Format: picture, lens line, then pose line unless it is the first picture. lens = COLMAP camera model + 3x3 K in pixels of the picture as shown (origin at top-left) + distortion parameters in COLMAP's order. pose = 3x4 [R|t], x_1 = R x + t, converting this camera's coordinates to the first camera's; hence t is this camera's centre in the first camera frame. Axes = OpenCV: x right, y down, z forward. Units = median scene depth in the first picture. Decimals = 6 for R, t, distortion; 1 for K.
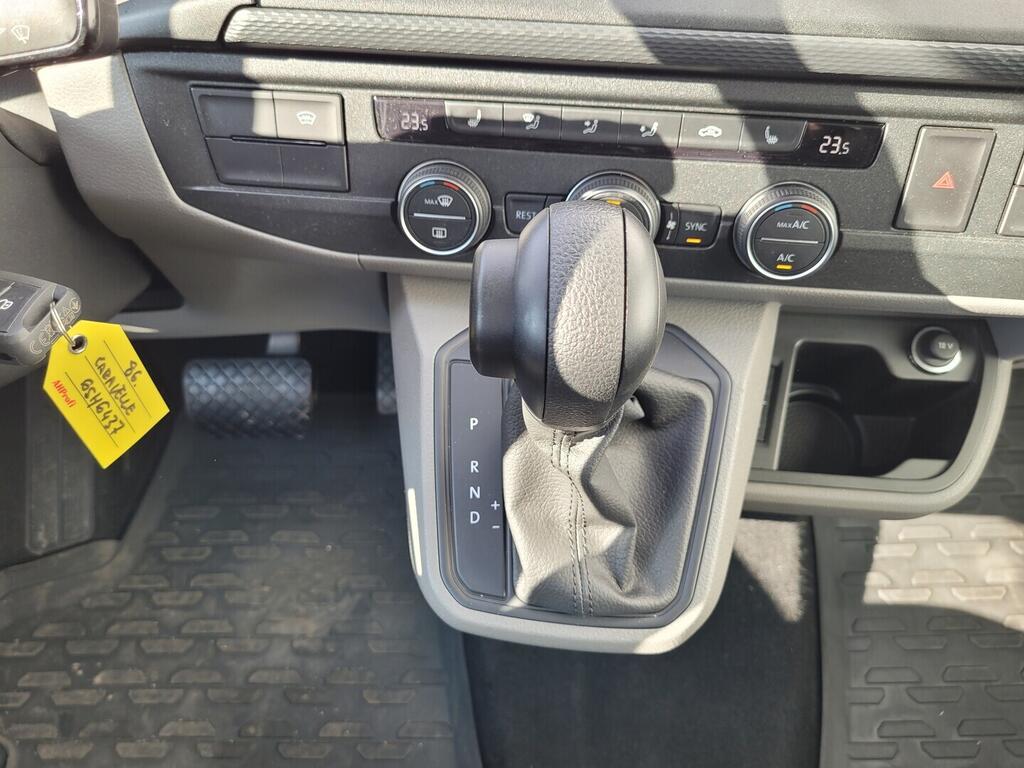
lens RADIAL K [[775.0, 0, 505.7], [0, 775.0, 371.7], [0, 0, 1]] dist [0.031549, -0.034119]
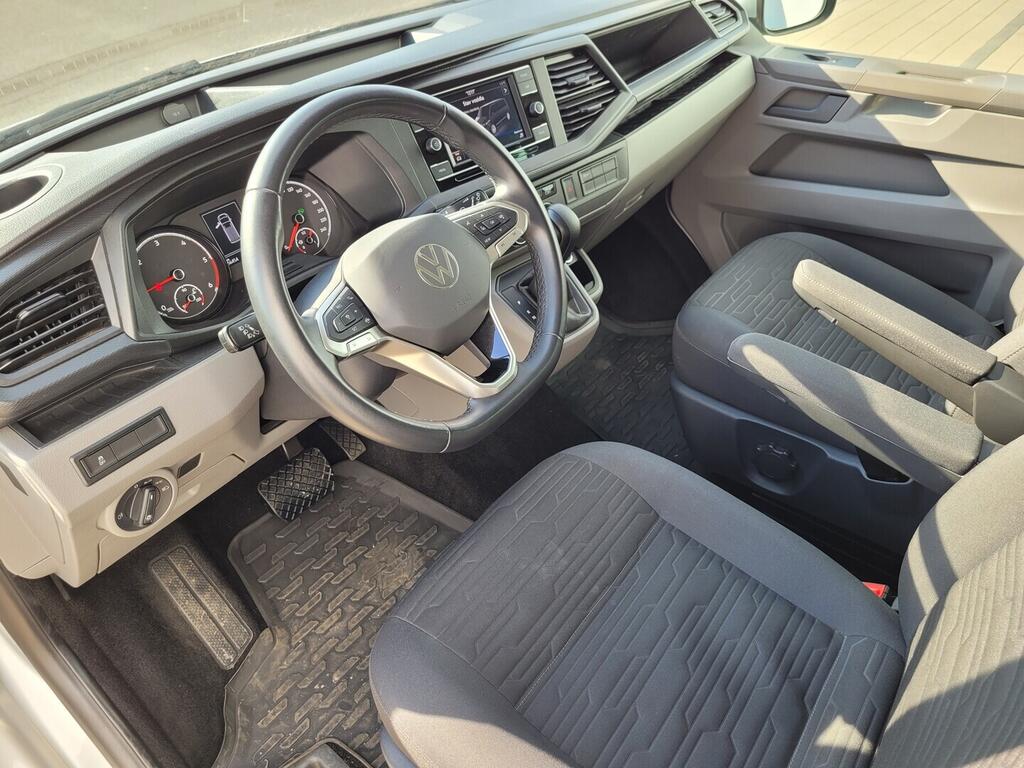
lens RADIAL K [[775.0, 0, 505.7], [0, 775.0, 371.7], [0, 0, 1]] dist [0.031549, -0.034119]
pose [[0.624828, -0.469668, 0.623700, -2.356236], [0.607784, 0.794027, -0.010952, 0.312572], [-0.490091, 0.385918, 0.781587, -1.457603]]
